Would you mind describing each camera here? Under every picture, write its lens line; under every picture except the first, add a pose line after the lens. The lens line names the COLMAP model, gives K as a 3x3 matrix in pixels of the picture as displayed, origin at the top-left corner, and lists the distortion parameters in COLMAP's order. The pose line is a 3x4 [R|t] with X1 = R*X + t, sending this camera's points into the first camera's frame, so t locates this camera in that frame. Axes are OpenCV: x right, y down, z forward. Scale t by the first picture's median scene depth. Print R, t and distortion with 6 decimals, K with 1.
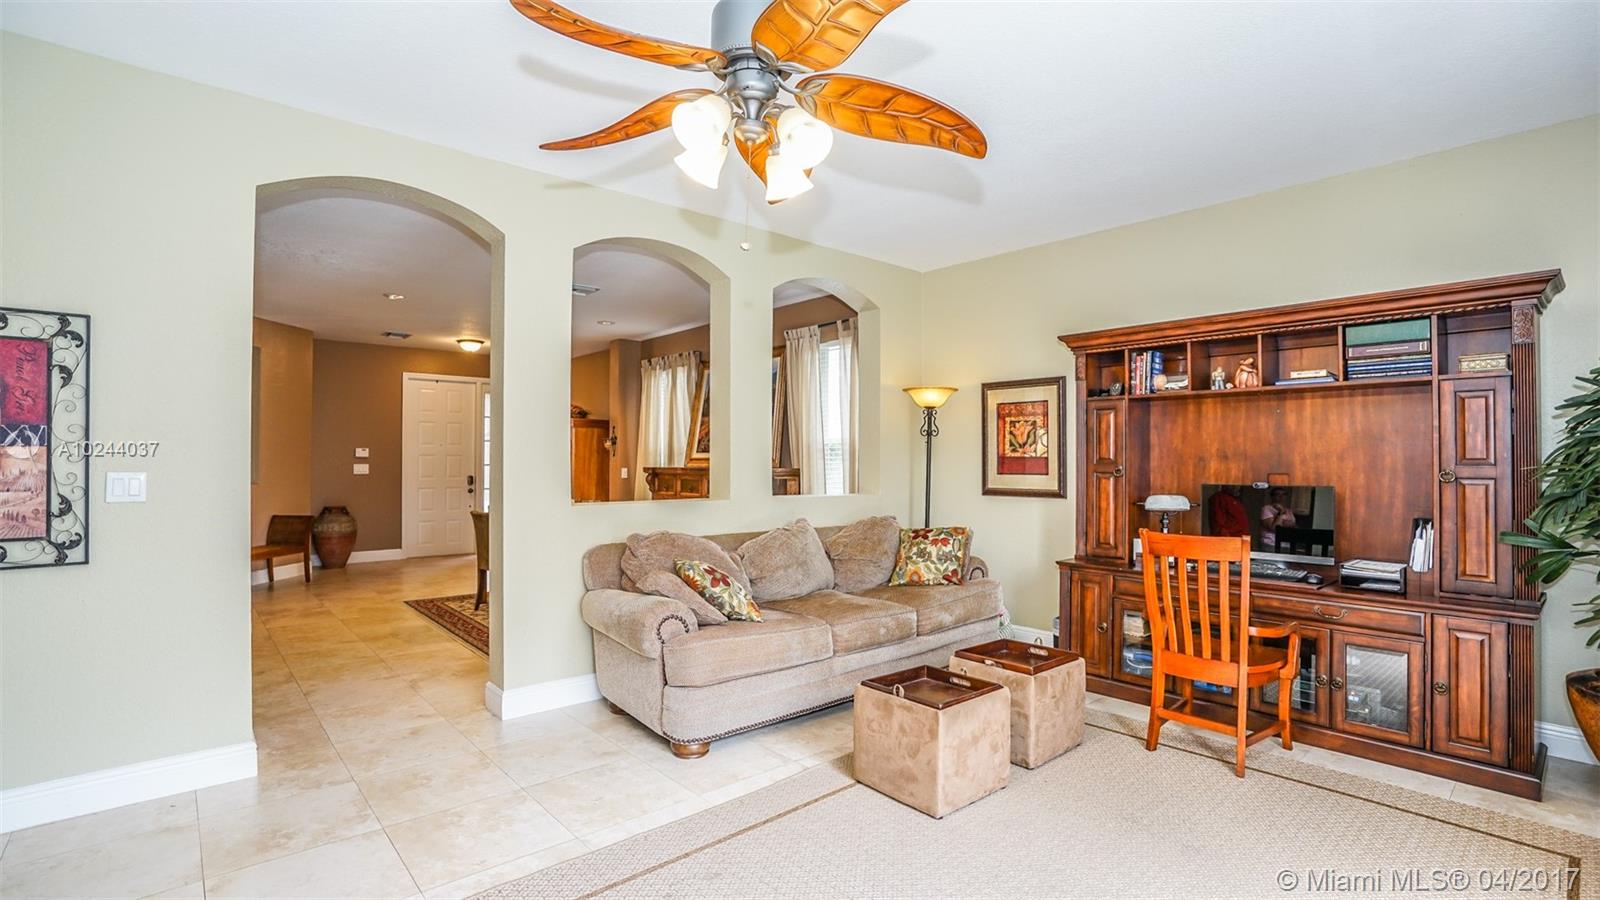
lens RADIAL K [[742.8, 0, 800.0], [0, 742.8, 450.0], [0, 0, 1]] dist [-0.060691, 0.025152]
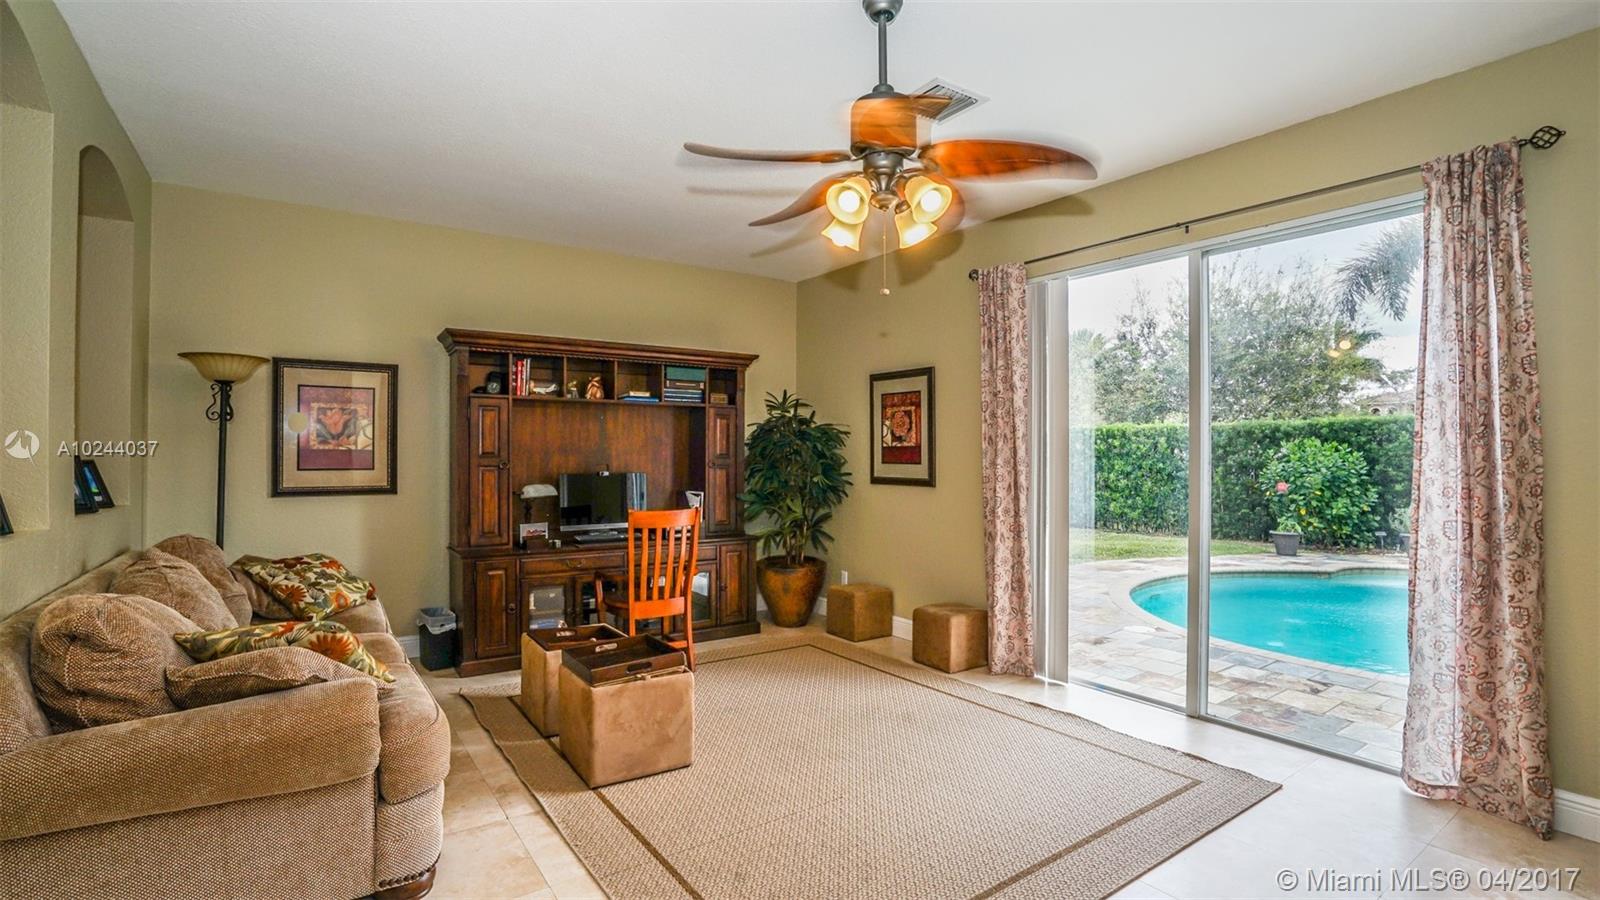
lens RADIAL K [[742.8, 0, 800.0], [0, 742.8, 450.0], [0, 0, 1]] dist [-0.060691, 0.025152]
pose [[0.093637, 0.008076, 0.995574, -0.619089], [-0.015028, 0.999865, -0.006697, 0.008653], [-0.995493, -0.014335, 0.093746, 0.473559]]
